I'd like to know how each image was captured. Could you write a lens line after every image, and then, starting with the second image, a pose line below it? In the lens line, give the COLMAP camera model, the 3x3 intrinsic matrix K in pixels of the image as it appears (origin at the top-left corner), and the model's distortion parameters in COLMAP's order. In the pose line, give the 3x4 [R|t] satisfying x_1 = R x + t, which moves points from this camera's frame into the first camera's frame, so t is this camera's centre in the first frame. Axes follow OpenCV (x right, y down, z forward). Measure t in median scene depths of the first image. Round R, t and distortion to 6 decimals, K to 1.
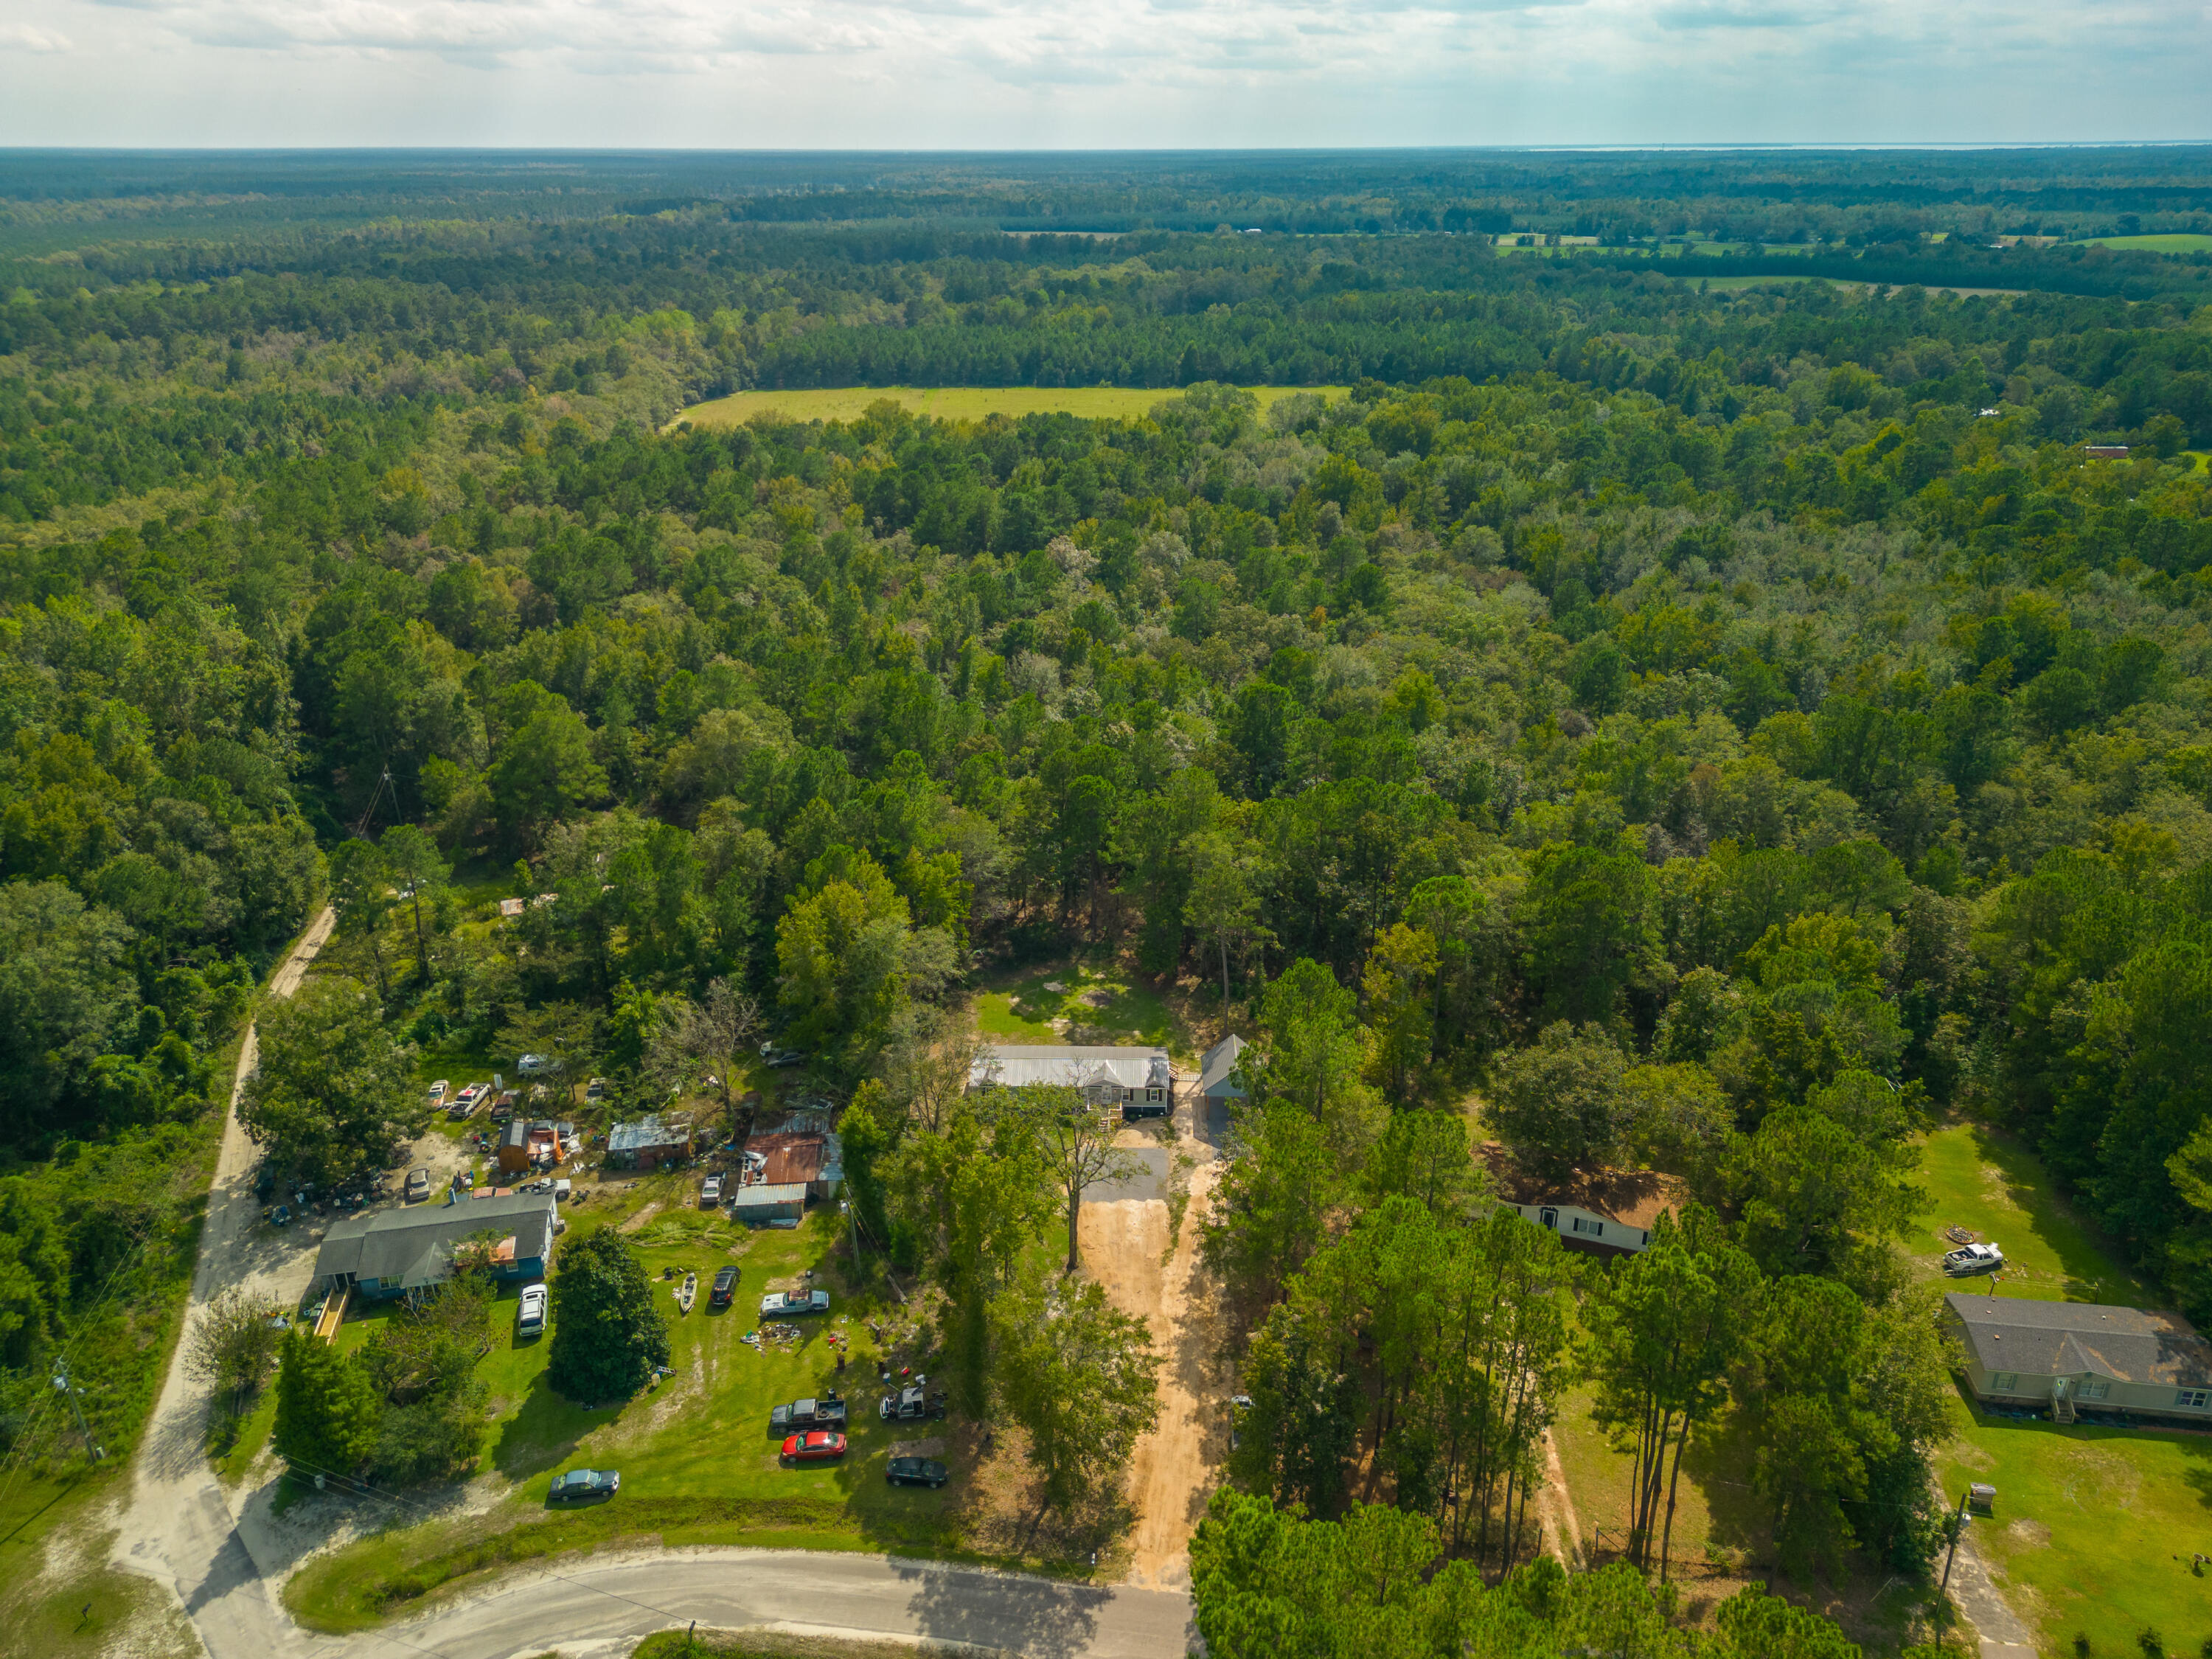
lens RADIAL K [[1559.1, 0, 1110.3], [0, 1559.1, 827.5], [0, 0, 1]] dist [0.050535, -0.040484]
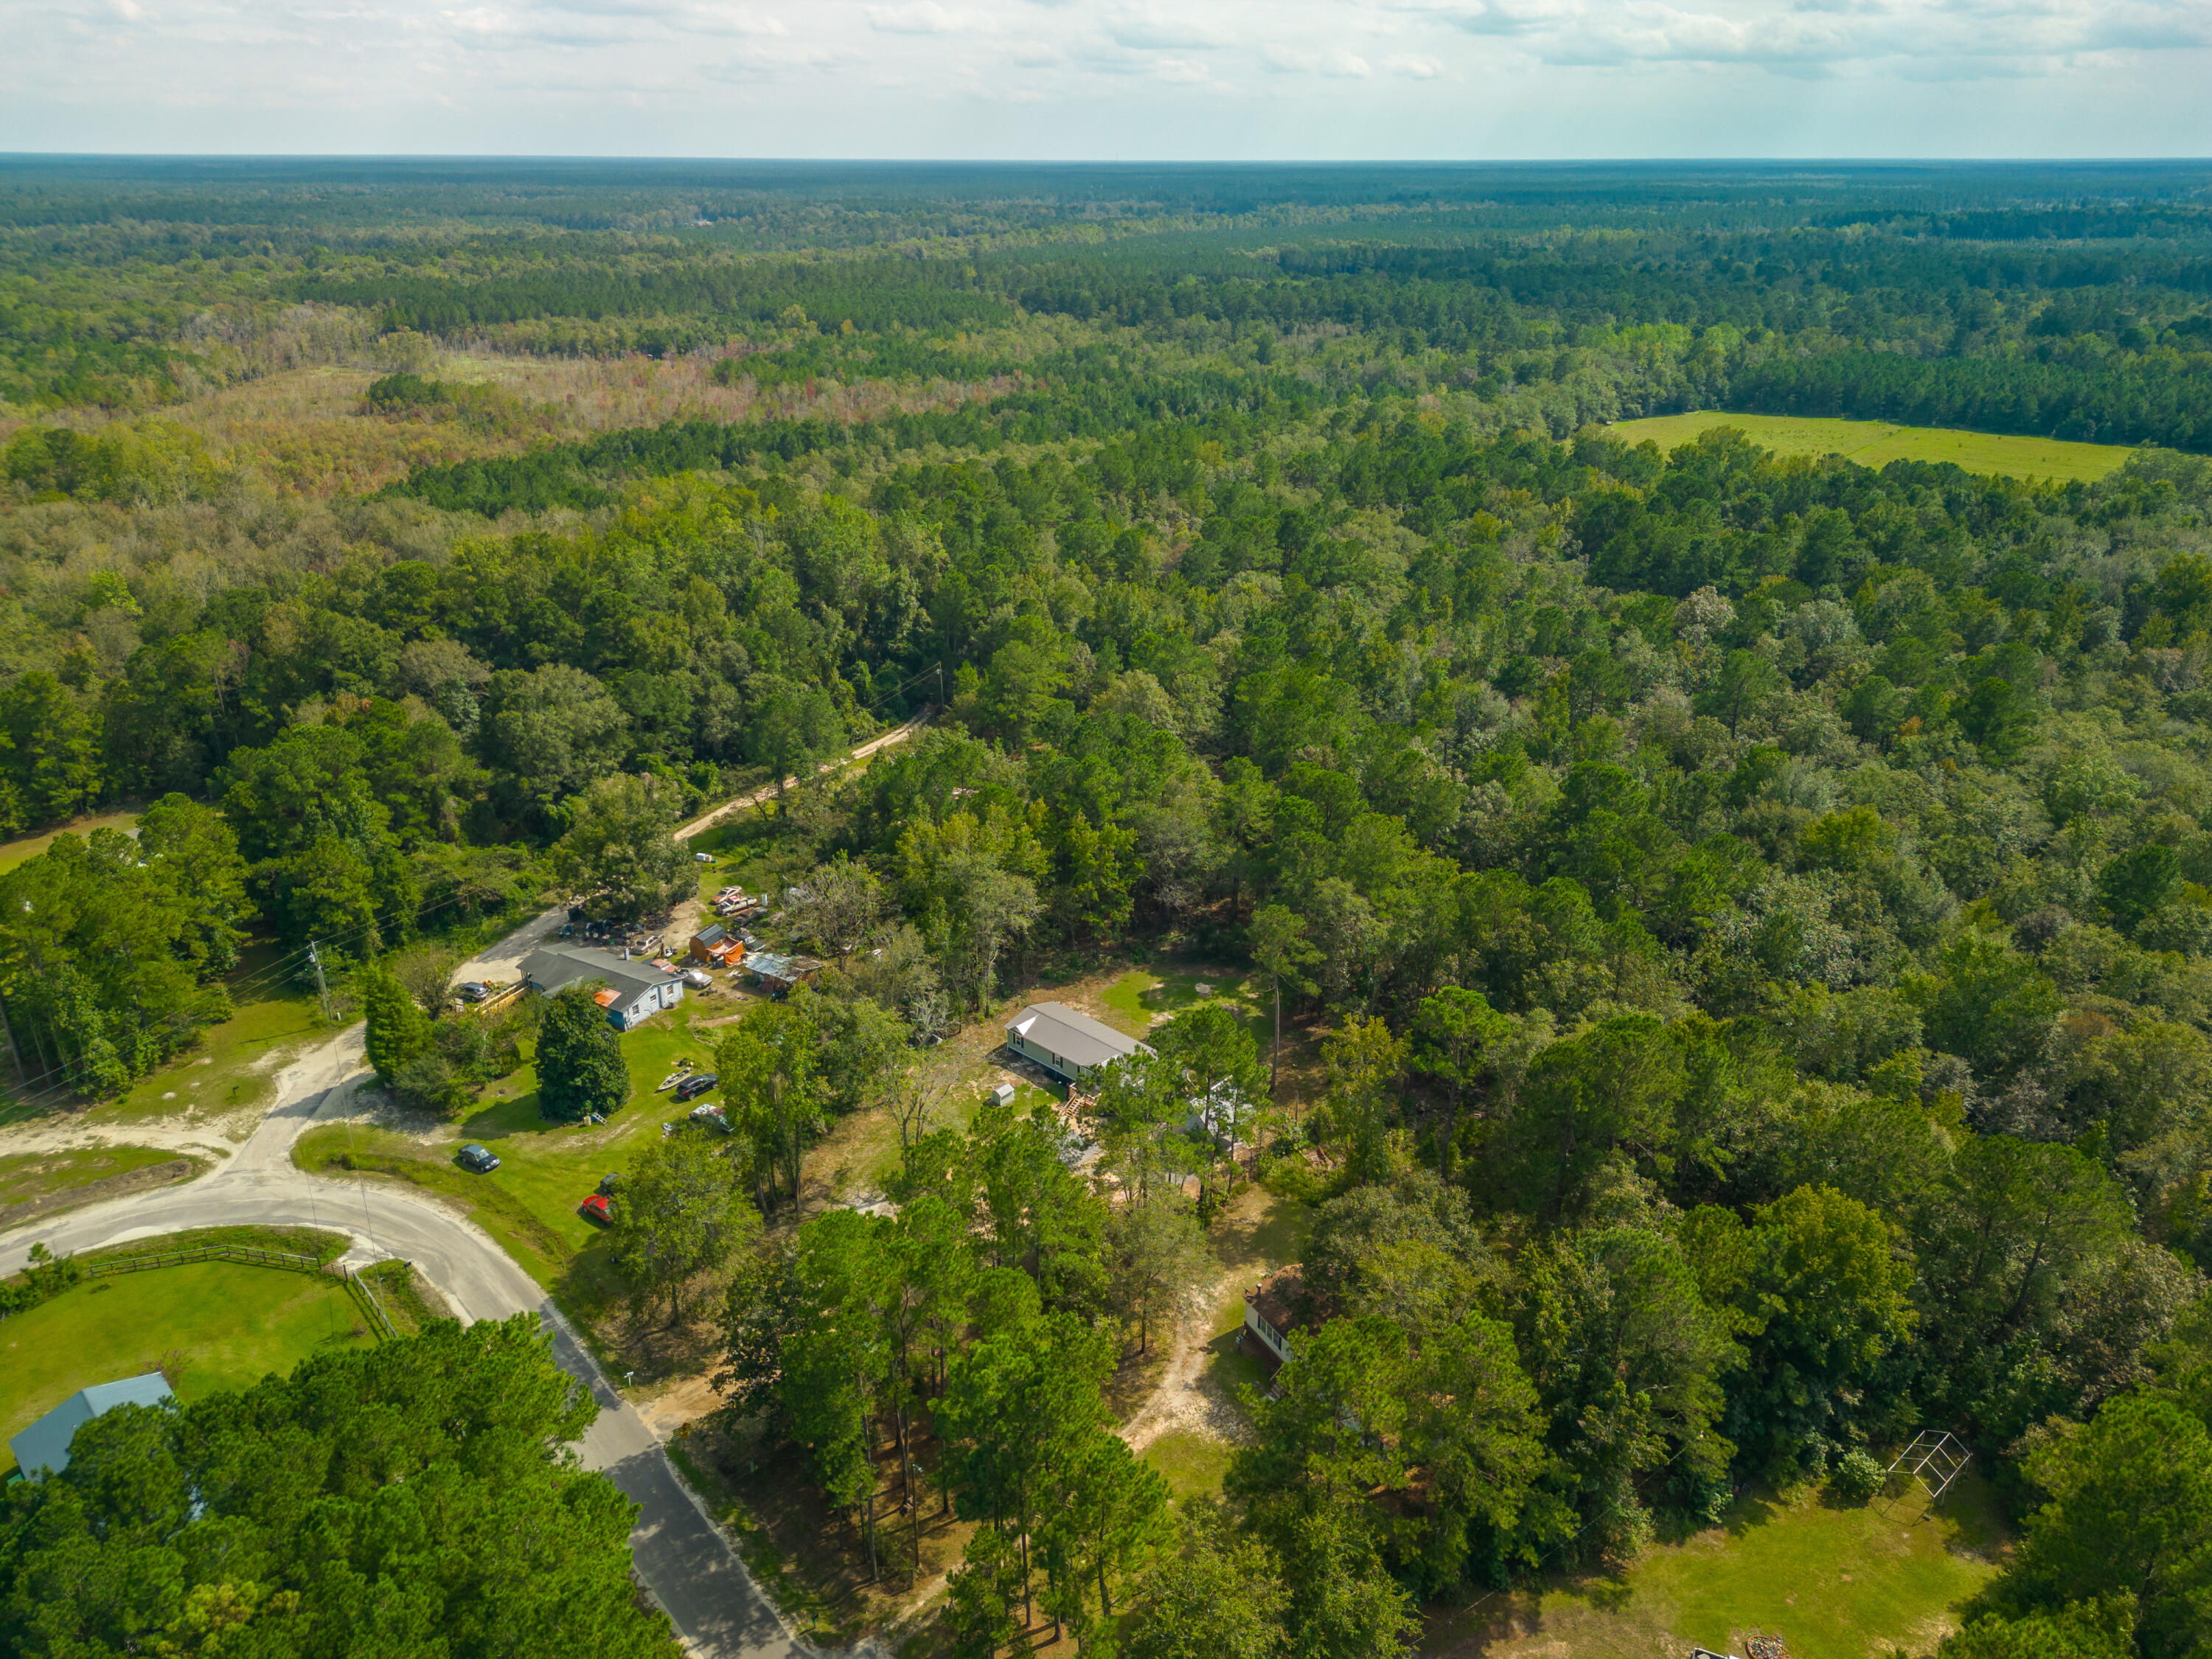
lens RADIAL K [[1559.1, 0, 1099.9], [0, 1559.1, 844.0], [0, 0, 1]] dist [0.050535, -0.040484]
pose [[0.749471, 0.271458, -0.603824, 0.767247], [-0.269787, 0.958134, 0.095882, -0.100351], [0.604572, 0.091043, 0.791330, 0.242431]]
